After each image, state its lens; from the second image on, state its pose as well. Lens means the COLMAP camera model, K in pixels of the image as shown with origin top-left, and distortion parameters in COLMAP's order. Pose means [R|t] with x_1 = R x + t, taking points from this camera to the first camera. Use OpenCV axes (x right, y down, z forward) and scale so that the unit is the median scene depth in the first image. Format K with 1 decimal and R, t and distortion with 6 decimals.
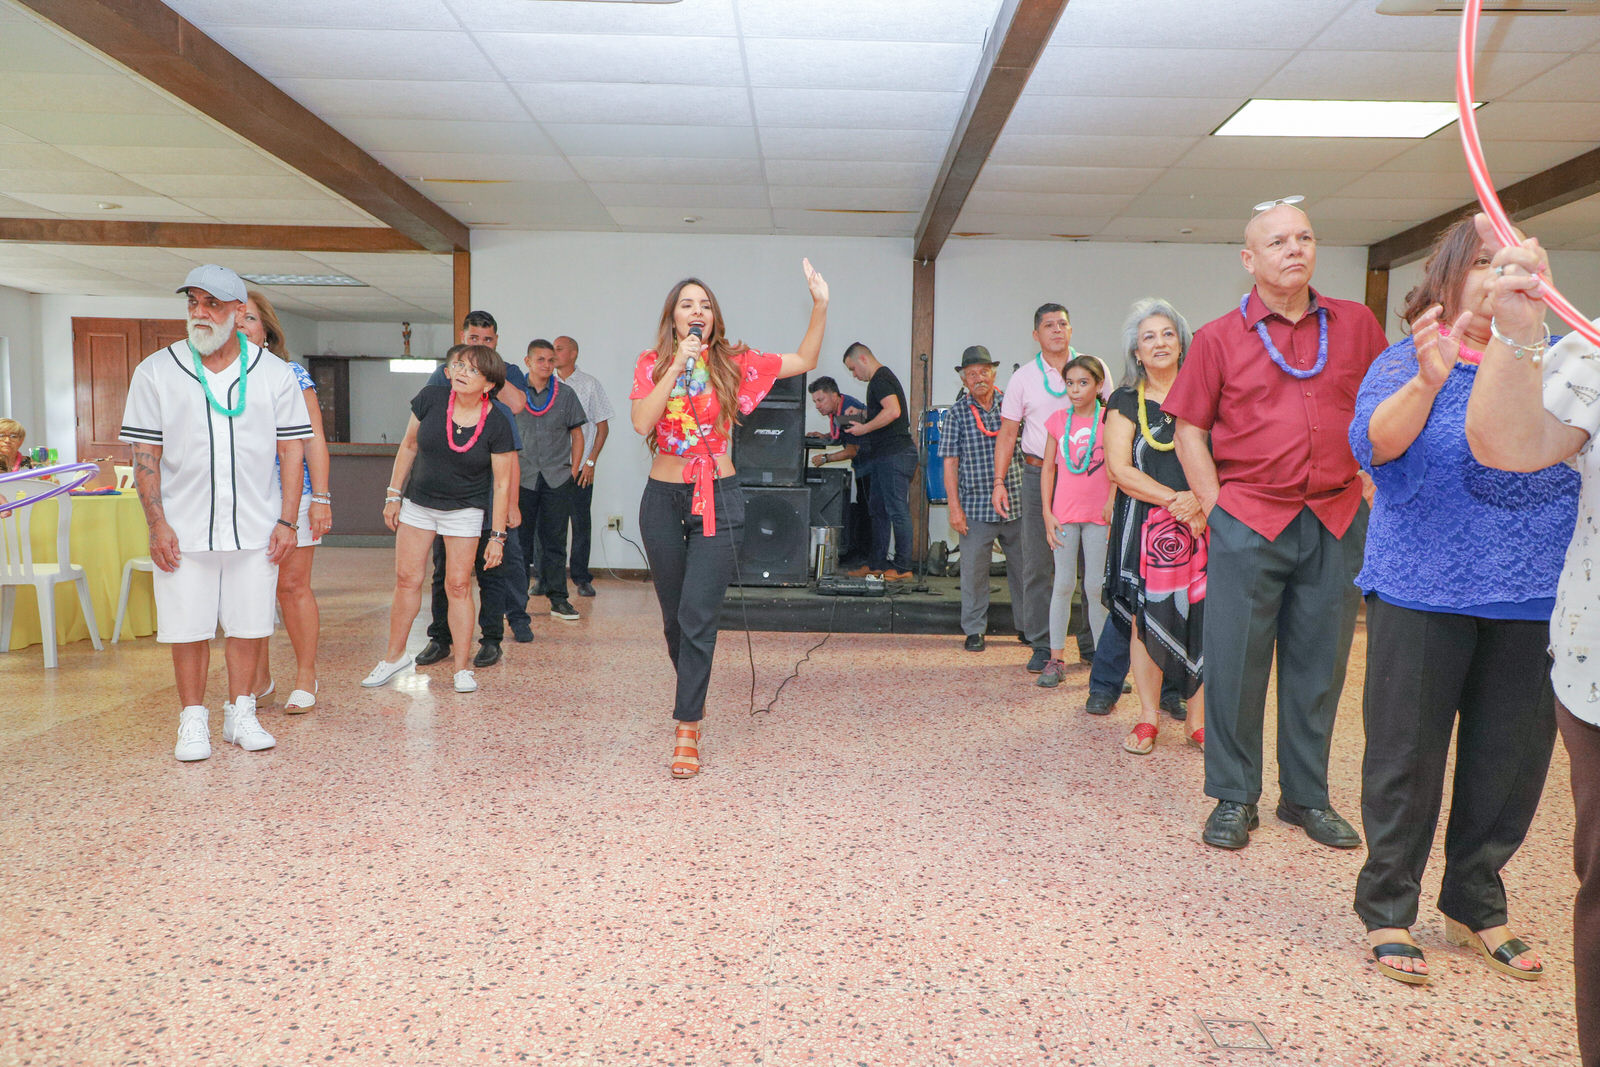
lens RADIAL K [[1129.4, 0, 809.9], [0, 1129.4, 546.0], [0, 0, 1]] dist [0.019293, 0.003103]
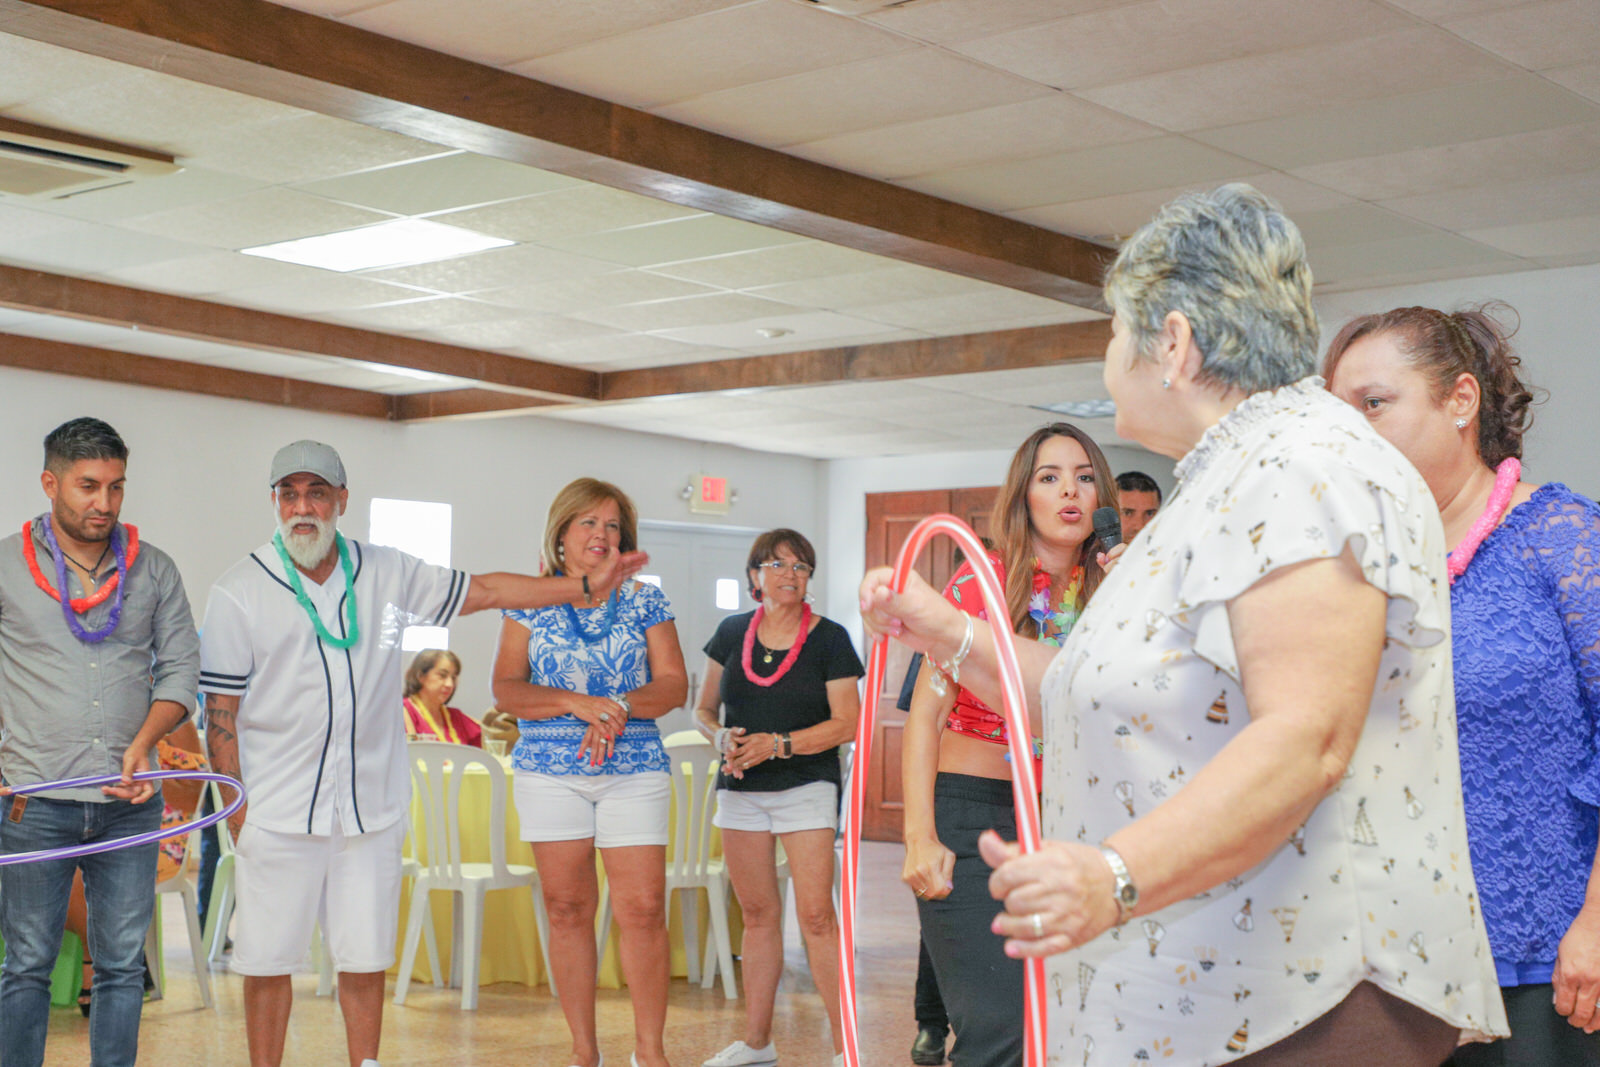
lens RADIAL K [[2527.3, 0, 796.2], [0, 2527.3, 507.3], [0, 0, 1]] dist [0.026470, 0.104911]
pose [[0.740763, -0.056131, -0.669417, 0.522222], [-0.054782, 0.988136, -0.143476, 0.011723], [0.669529, 0.142954, 0.728900, -0.049514]]
